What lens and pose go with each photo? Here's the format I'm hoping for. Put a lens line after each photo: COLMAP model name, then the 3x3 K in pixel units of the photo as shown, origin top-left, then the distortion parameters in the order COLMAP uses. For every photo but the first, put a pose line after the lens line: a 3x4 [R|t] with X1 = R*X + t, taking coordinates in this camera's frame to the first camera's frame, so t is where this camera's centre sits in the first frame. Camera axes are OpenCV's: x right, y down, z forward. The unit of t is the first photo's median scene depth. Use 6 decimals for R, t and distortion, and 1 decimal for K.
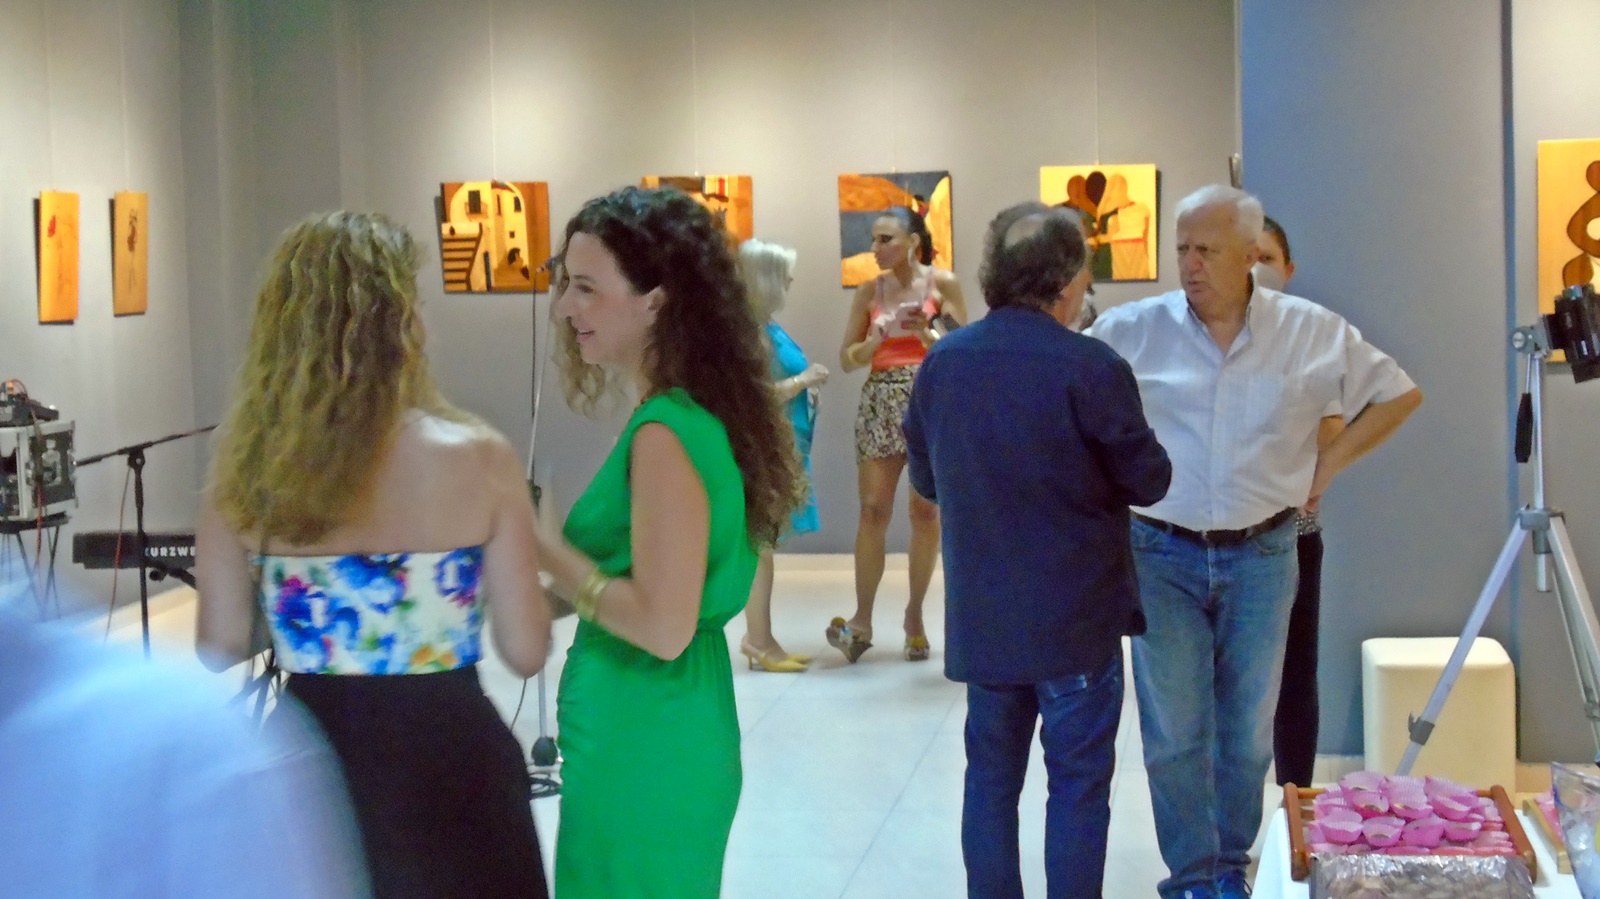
lens RADIAL K [[3145.1, 0, 799.3], [0, 3145.1, 448.6], [0, 0, 1]] dist [0.056007, 0.000000]
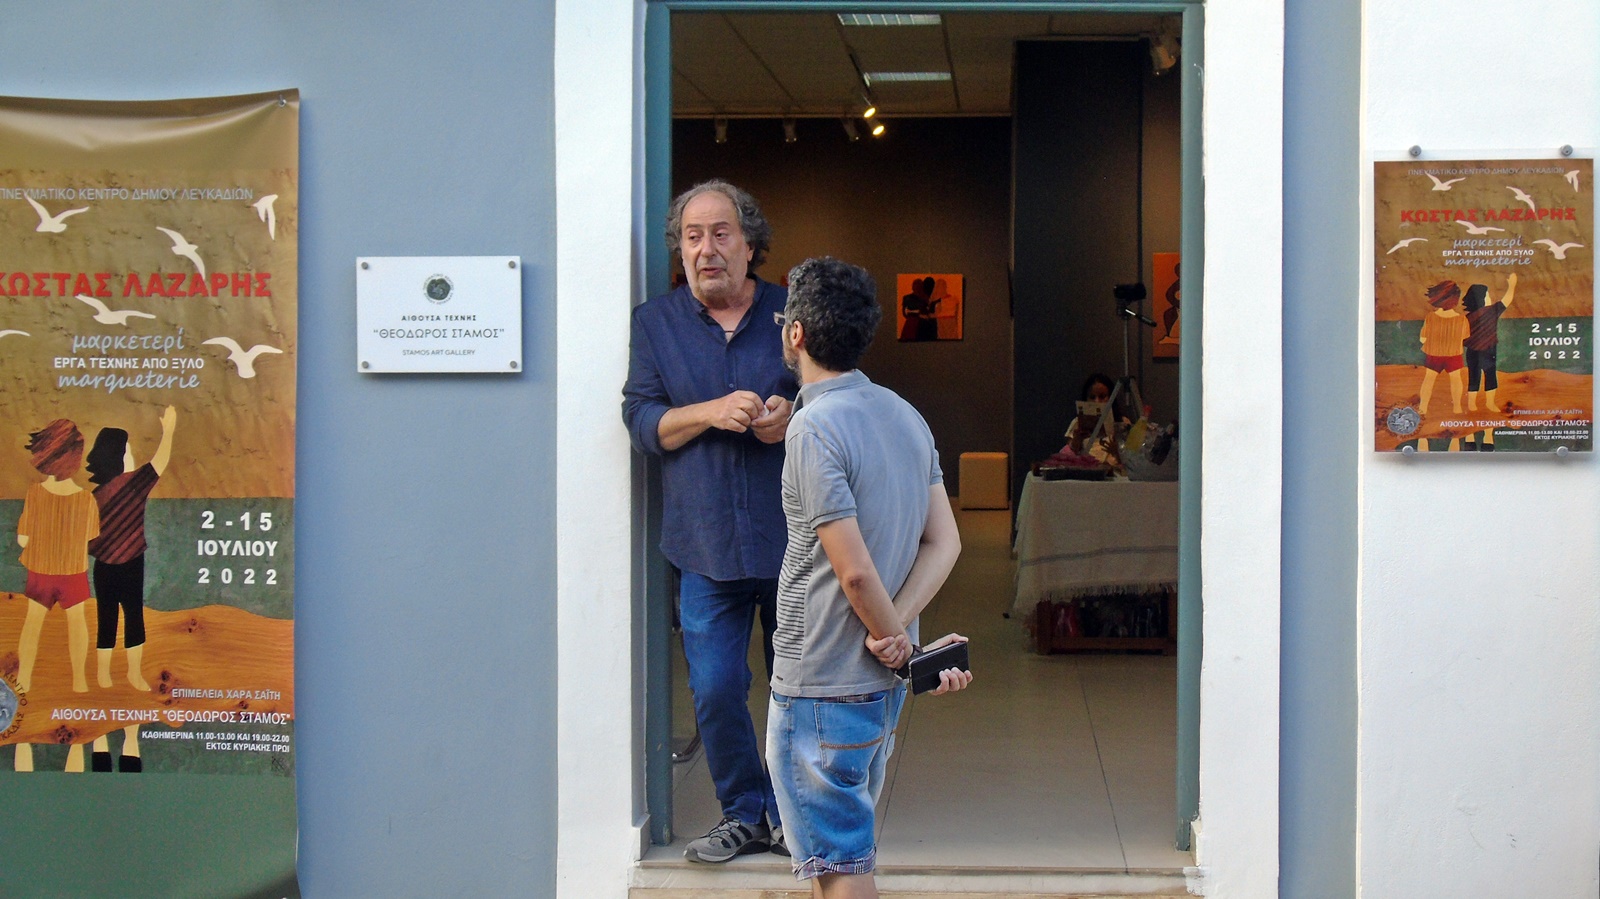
lens RADIAL K [[2704.0, 0, 799.6], [0, 2704.0, 446.3], [0, 0, 1]] dist [0.016700, 0.000000]
pose [[0.997452, 0.027393, 0.065874, -0.073751], [-0.024611, 0.998786, -0.042681, 0.071631], [-0.066963, 0.040951, 0.996915, -0.488519]]
